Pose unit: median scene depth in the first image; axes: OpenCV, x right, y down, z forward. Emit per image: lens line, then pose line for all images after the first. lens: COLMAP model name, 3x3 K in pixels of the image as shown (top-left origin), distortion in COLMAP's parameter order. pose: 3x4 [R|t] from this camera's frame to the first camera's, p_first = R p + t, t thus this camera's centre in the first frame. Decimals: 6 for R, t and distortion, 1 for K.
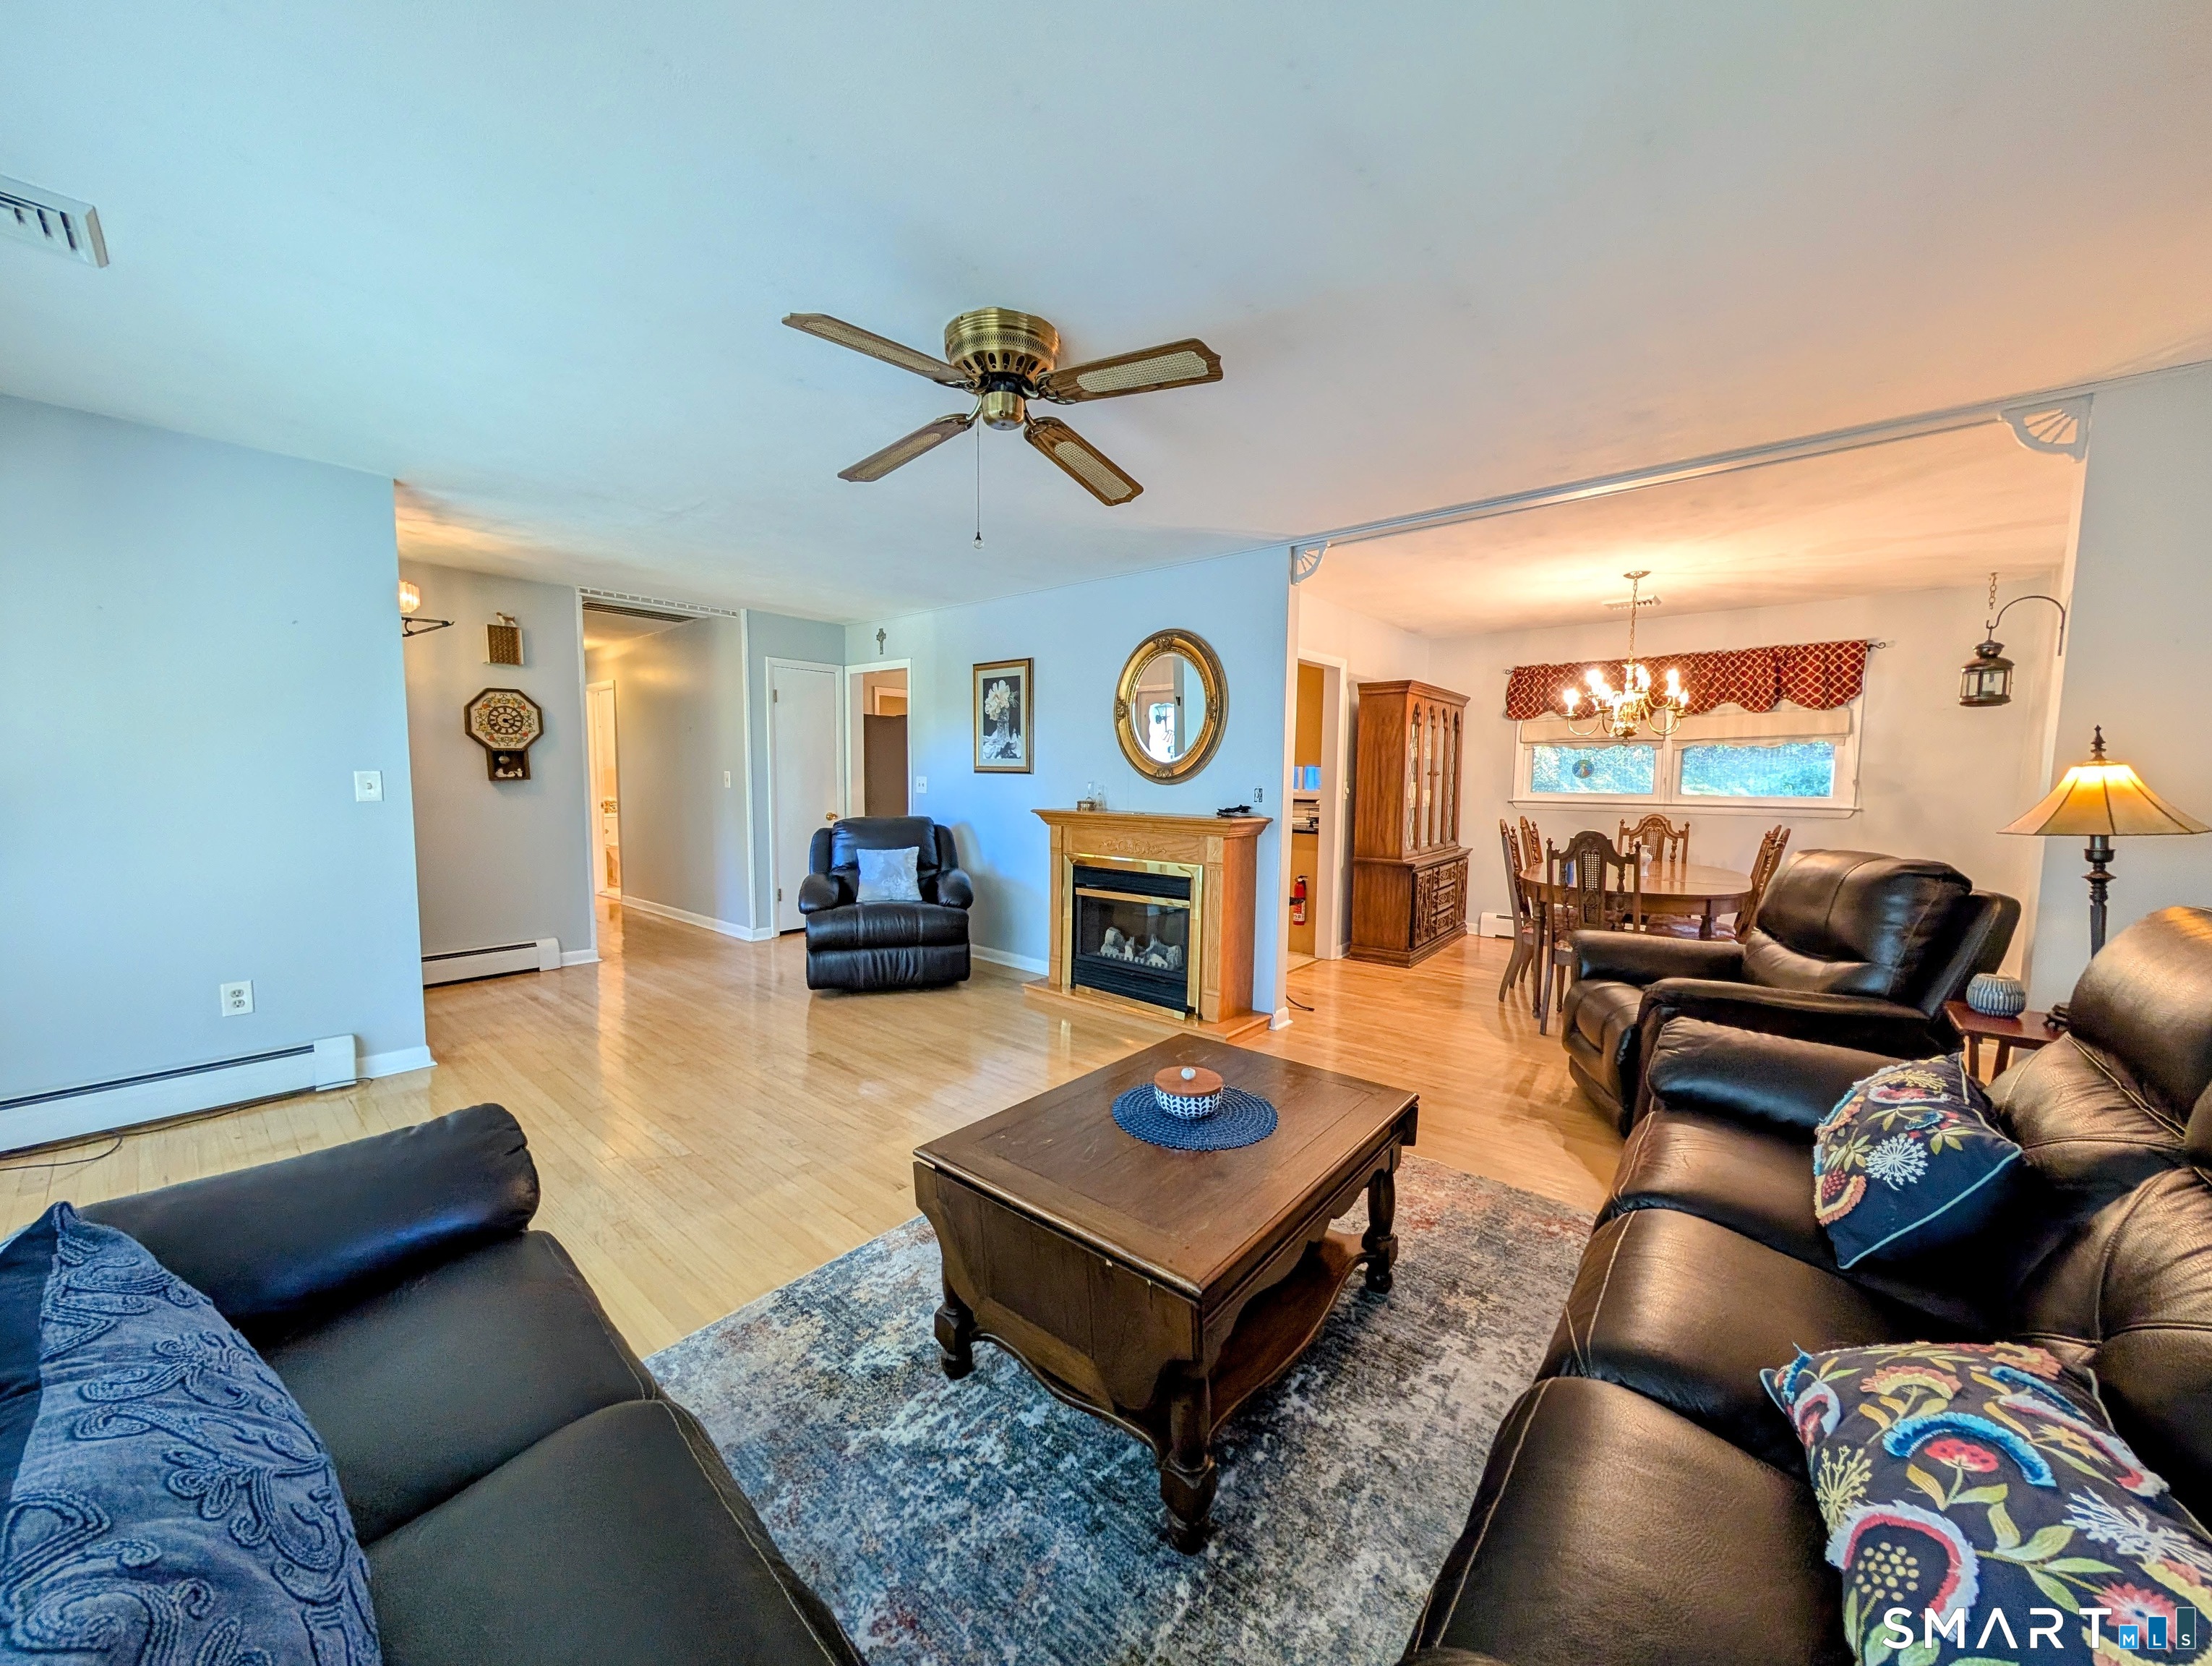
lens RADIAL K [[800.8, 0, 1105.9], [0, 800.8, 836.5], [0, 0, 1]] dist [-0.000753, -0.000160]
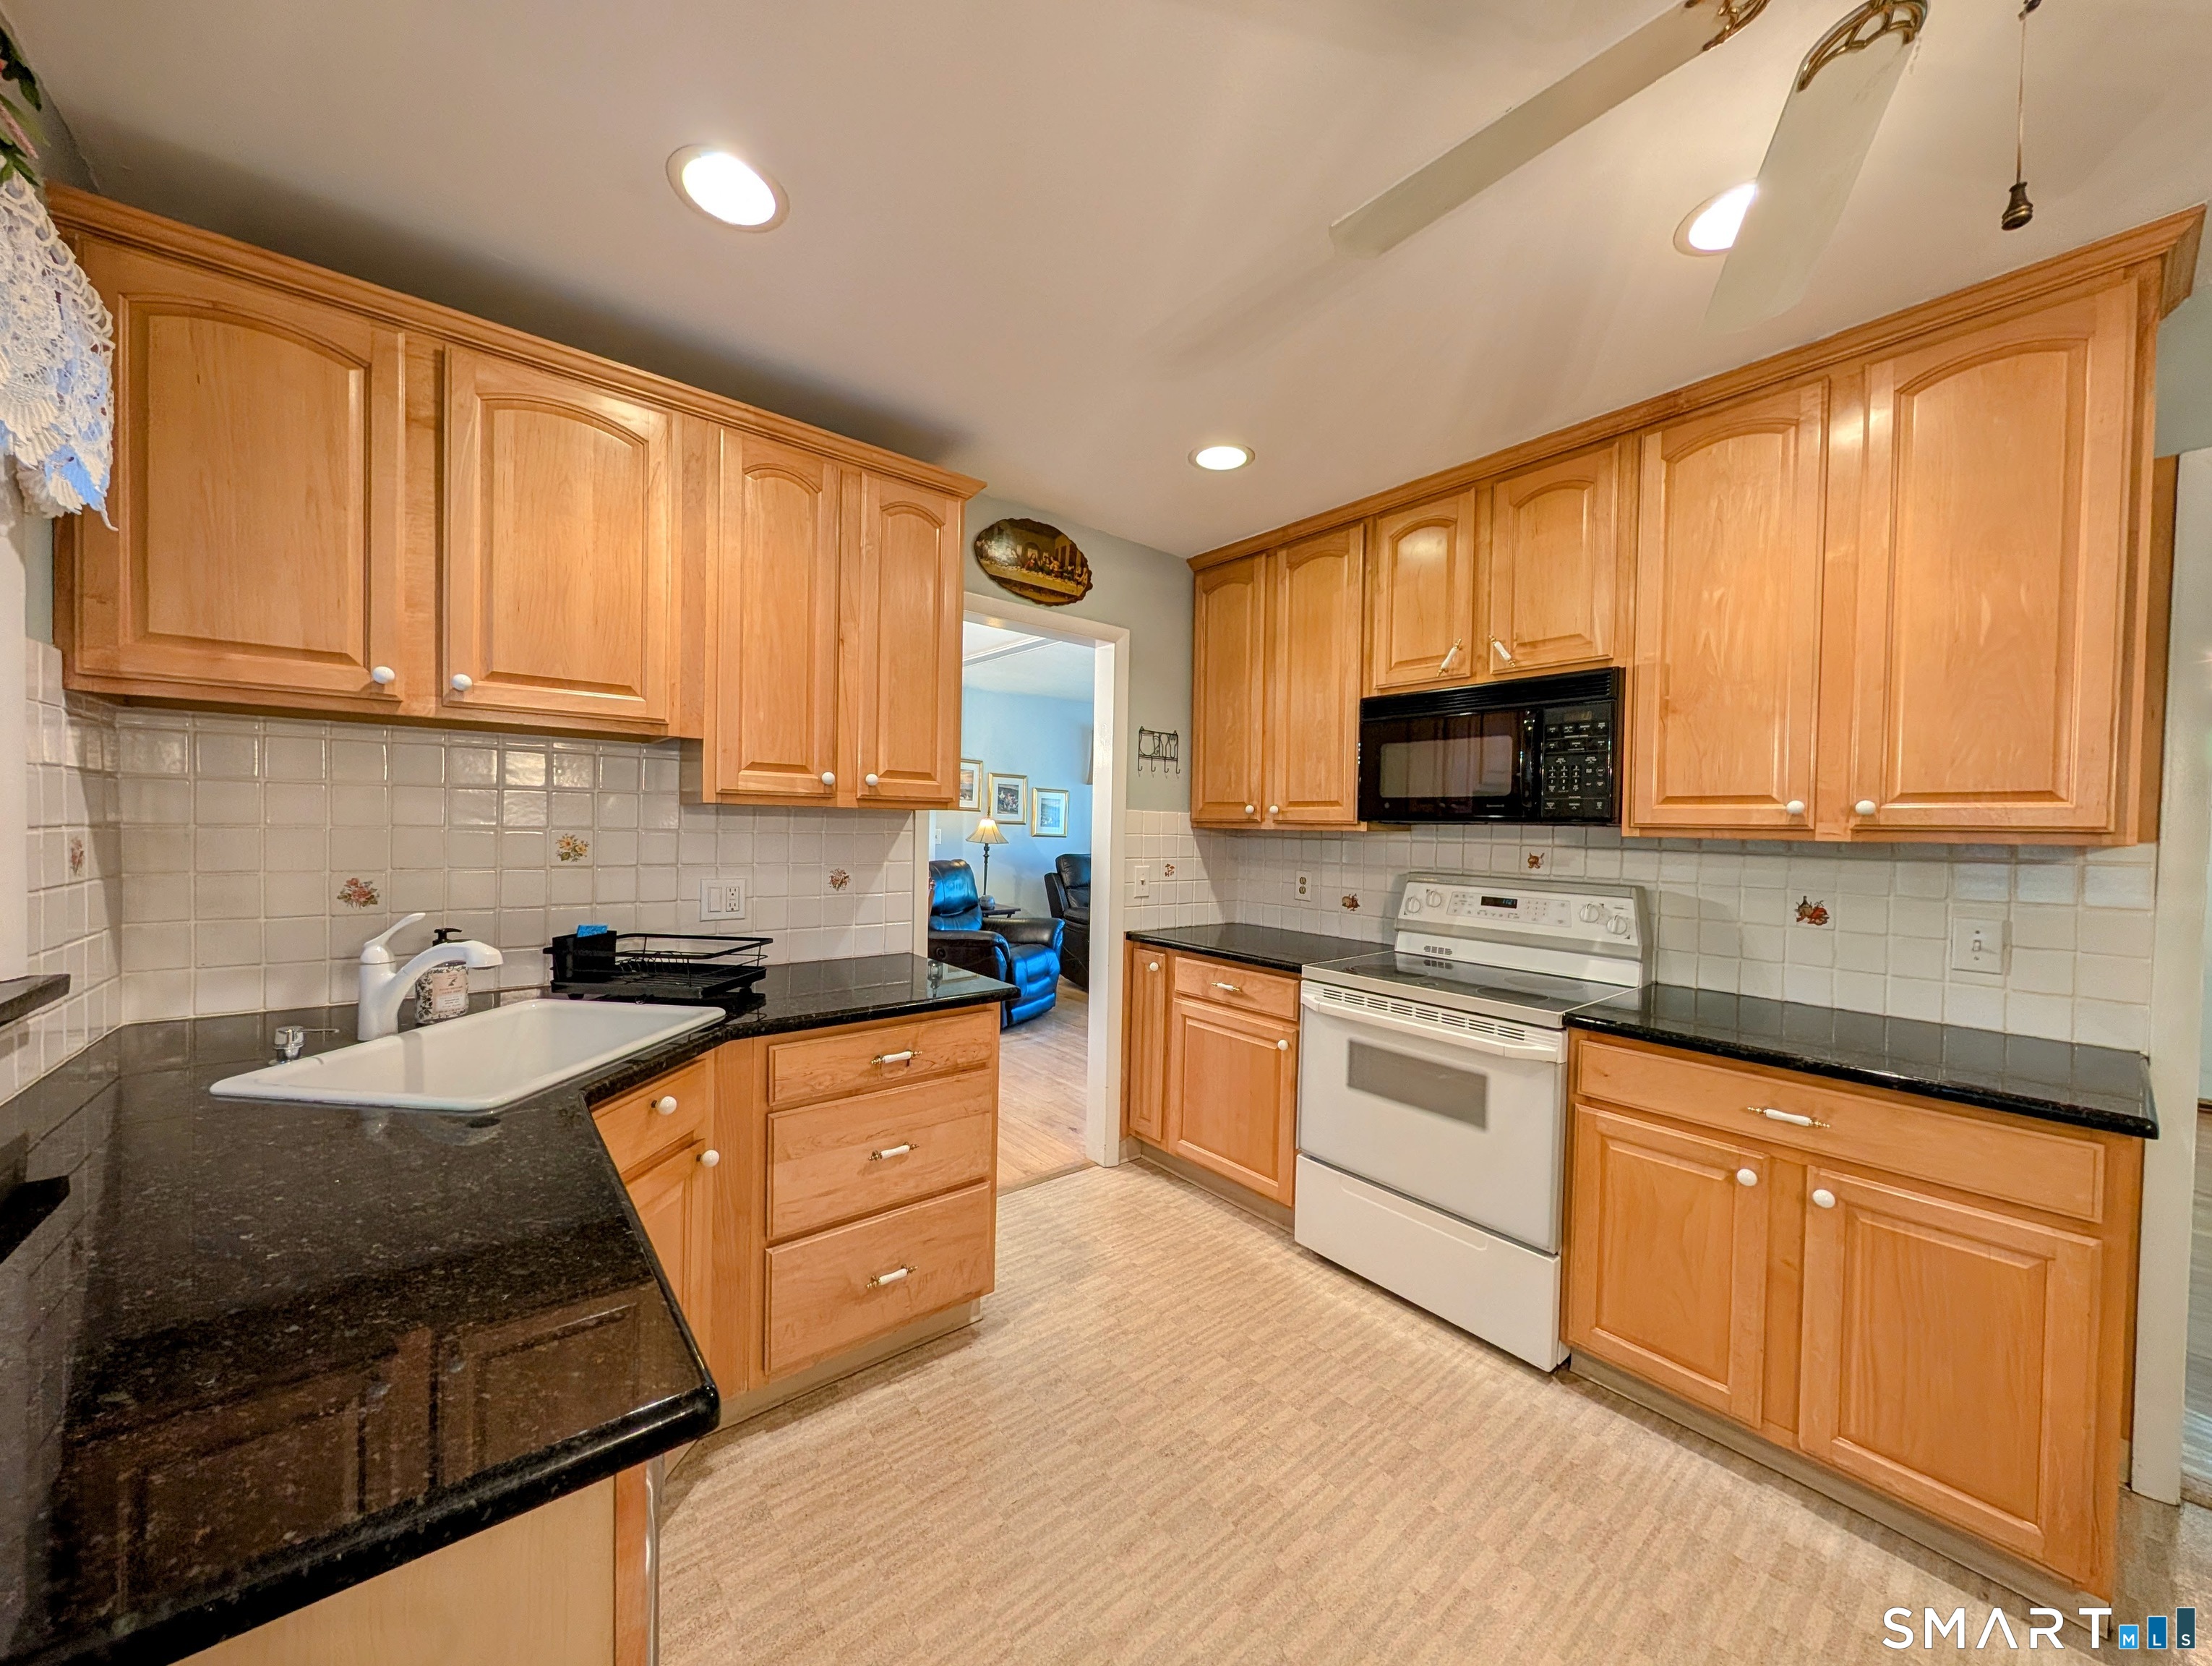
lens RADIAL K [[800.8, 0, 1105.9], [0, 800.8, 836.5], [0, 0, 1]] dist [-0.000753, -0.000160]
pose [[-0.980862, -0.035160, 0.191505, 0.102312], [-0.016305, 0.994938, 0.099162, -0.168378], [-0.194023, 0.094142, -0.976469, 1.963463]]
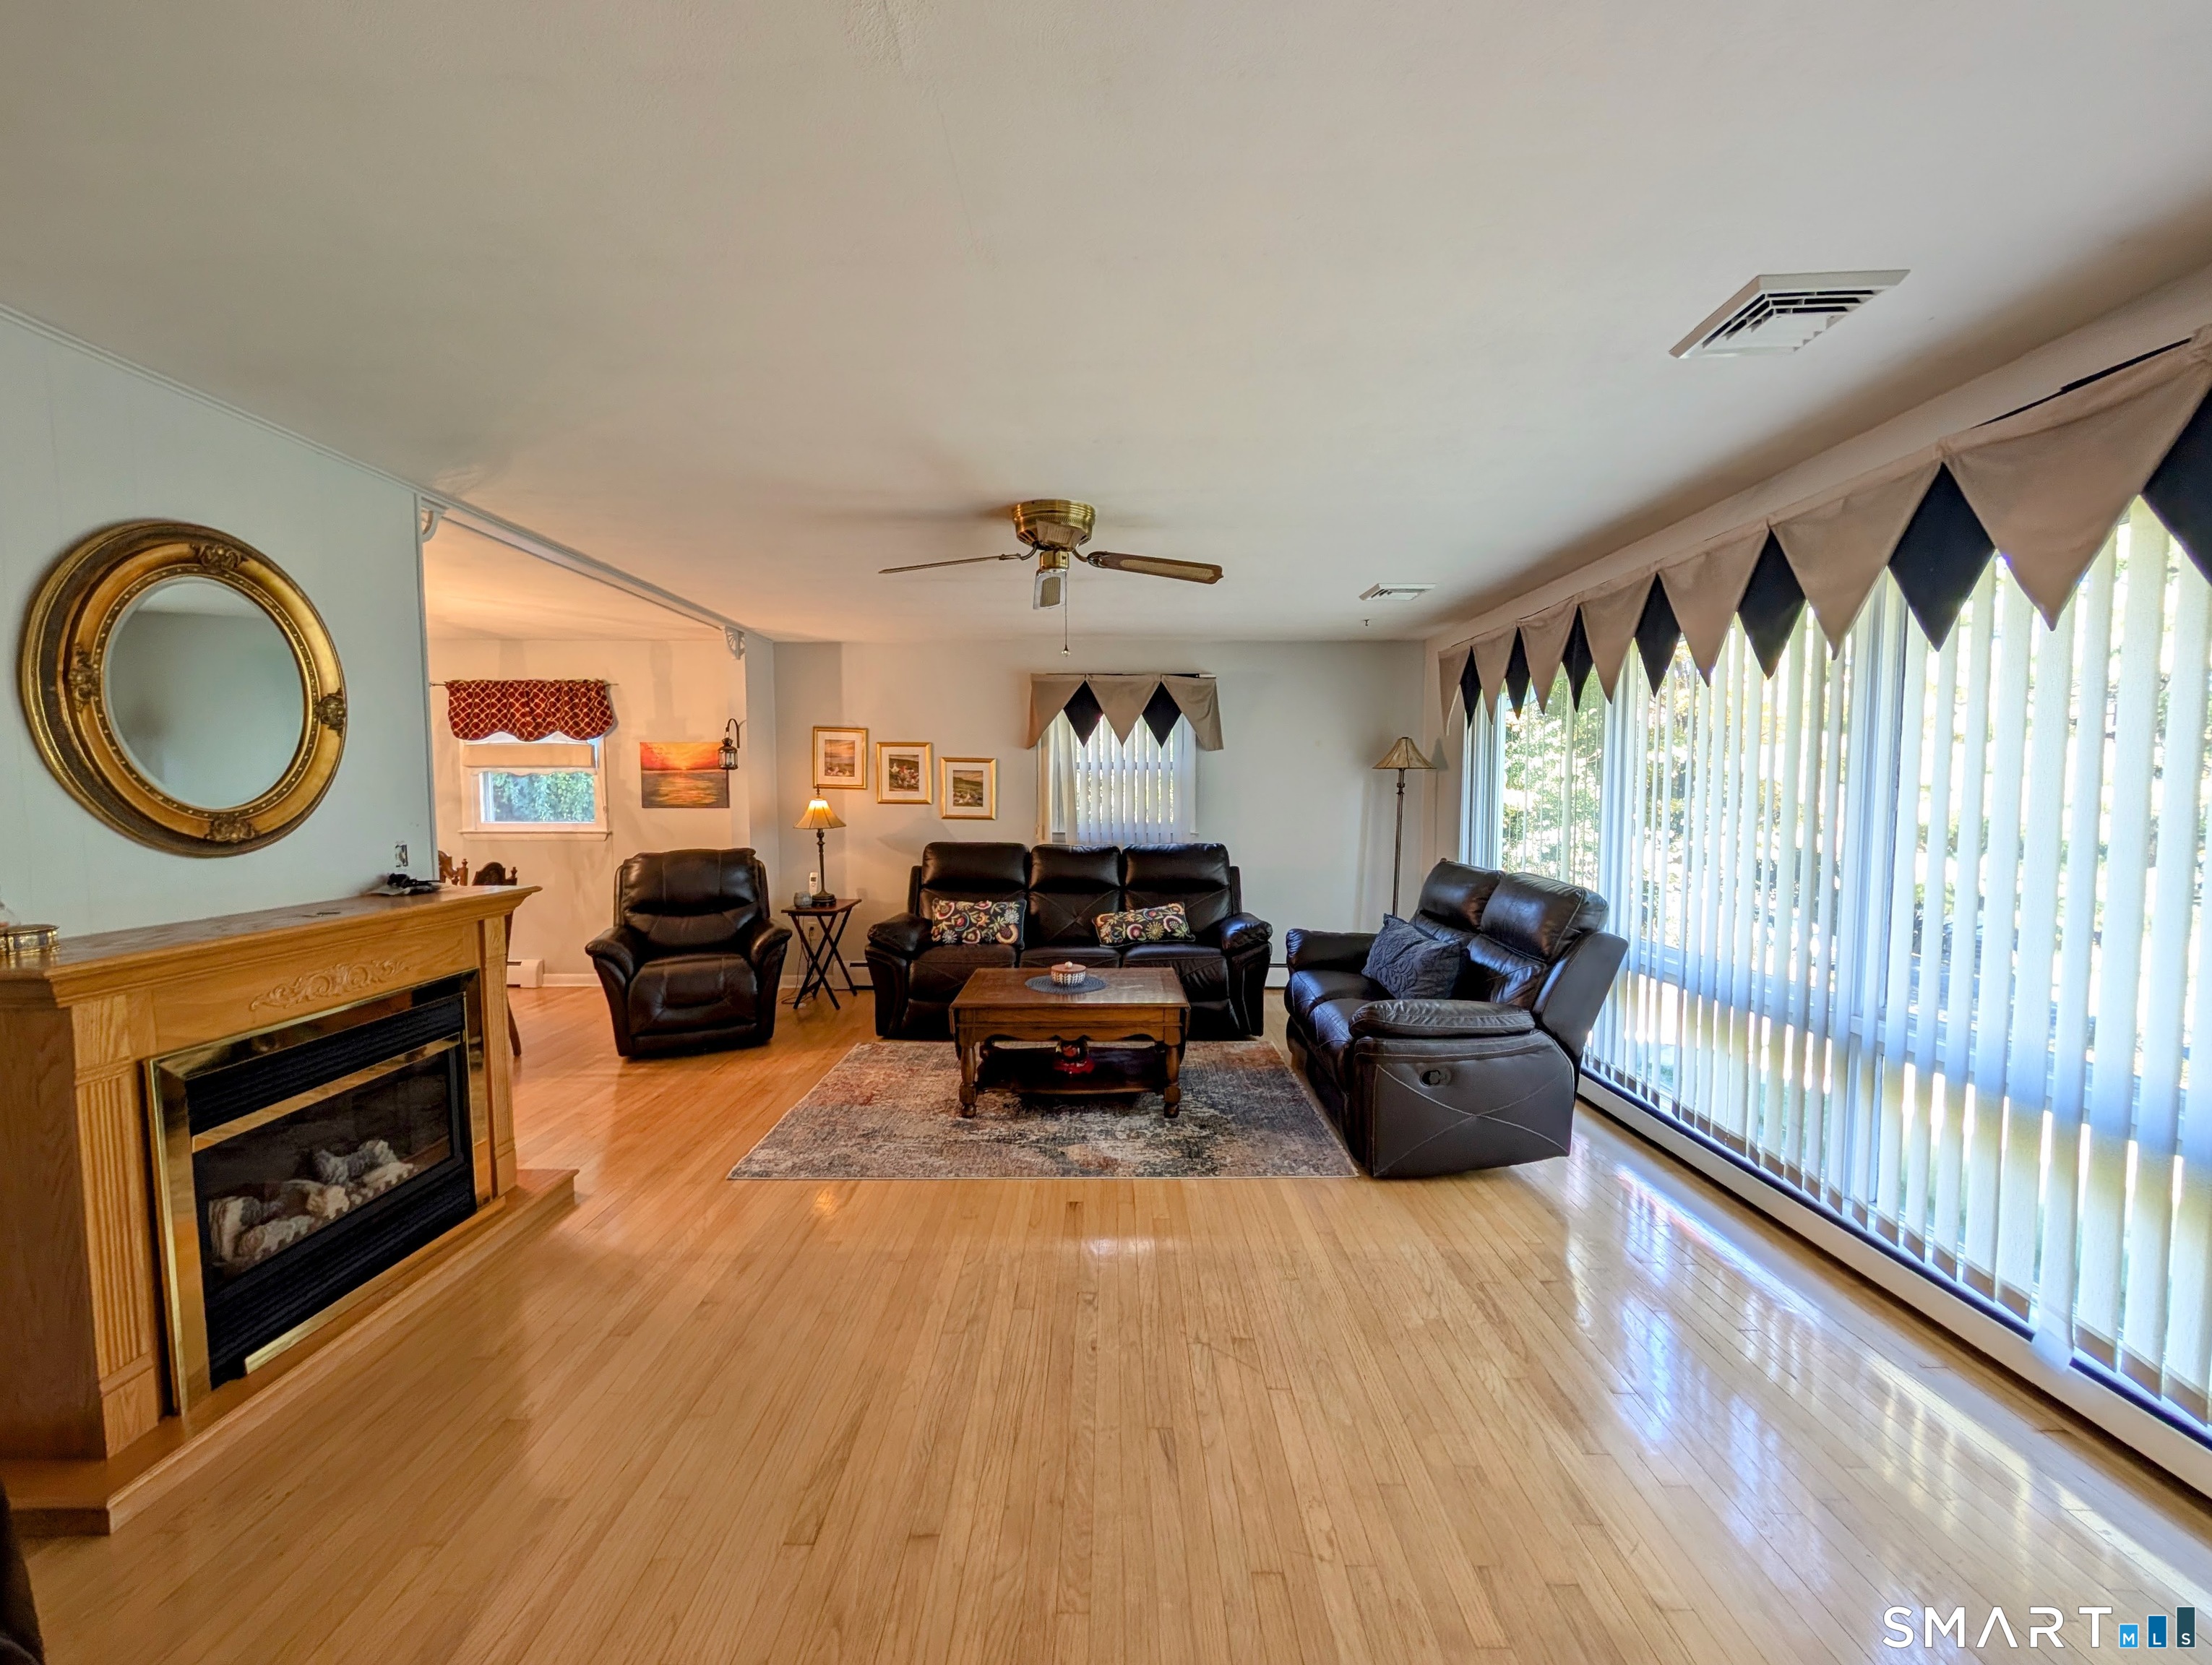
lens RADIAL K [[840.0, 0, 1106.0], [0, 840.0, 832.5], [0, 0, 1]] dist [0.001322, -0.000038]
pose [[-0.632945, -0.051504, 0.772481, -0.699033], [0.055335, 0.992223, 0.111495, -0.116191], [-0.772216, 0.113315, -0.625173, 0.989719]]
